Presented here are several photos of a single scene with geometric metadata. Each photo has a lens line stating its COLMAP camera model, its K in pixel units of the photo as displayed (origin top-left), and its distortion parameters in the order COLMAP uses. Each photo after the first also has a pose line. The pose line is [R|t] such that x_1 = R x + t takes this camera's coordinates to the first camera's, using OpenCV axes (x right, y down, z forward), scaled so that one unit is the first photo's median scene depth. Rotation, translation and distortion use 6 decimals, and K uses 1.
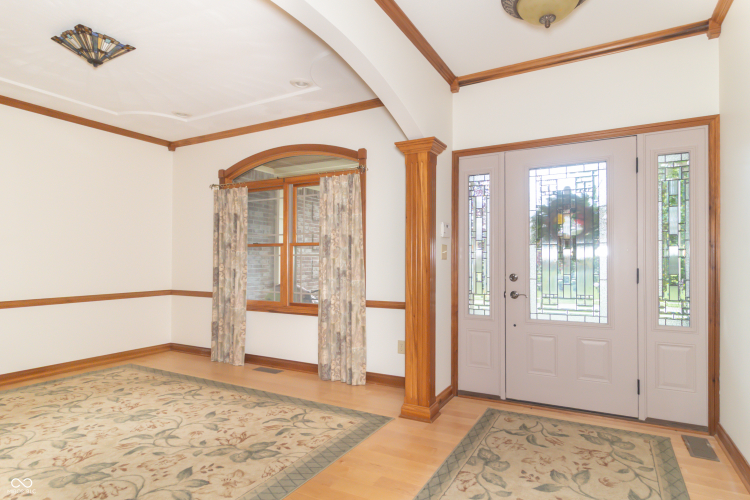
lens RADIAL K [[389.2, 0, 375.1], [0, 389.2, 253.3], [0, 0, 1]] dist [-0.004227, 0.000105]
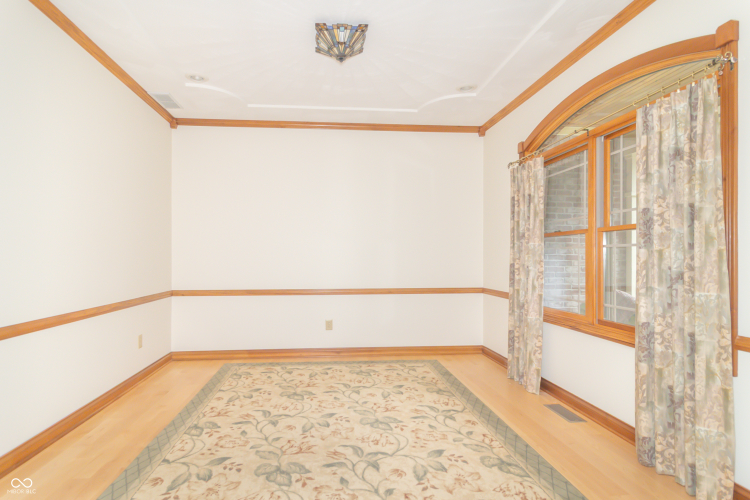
lens RADIAL K [[389.2, 0, 374.8], [0, 389.2, 255.2], [0, 0, 1]] dist [-0.004227, 0.000105]
pose [[0.573198, -0.005268, -0.819400, 0.111762], [0.015861, 0.999863, 0.004667, 0.012288], [0.819263, -0.015672, 0.573203, 0.361406]]
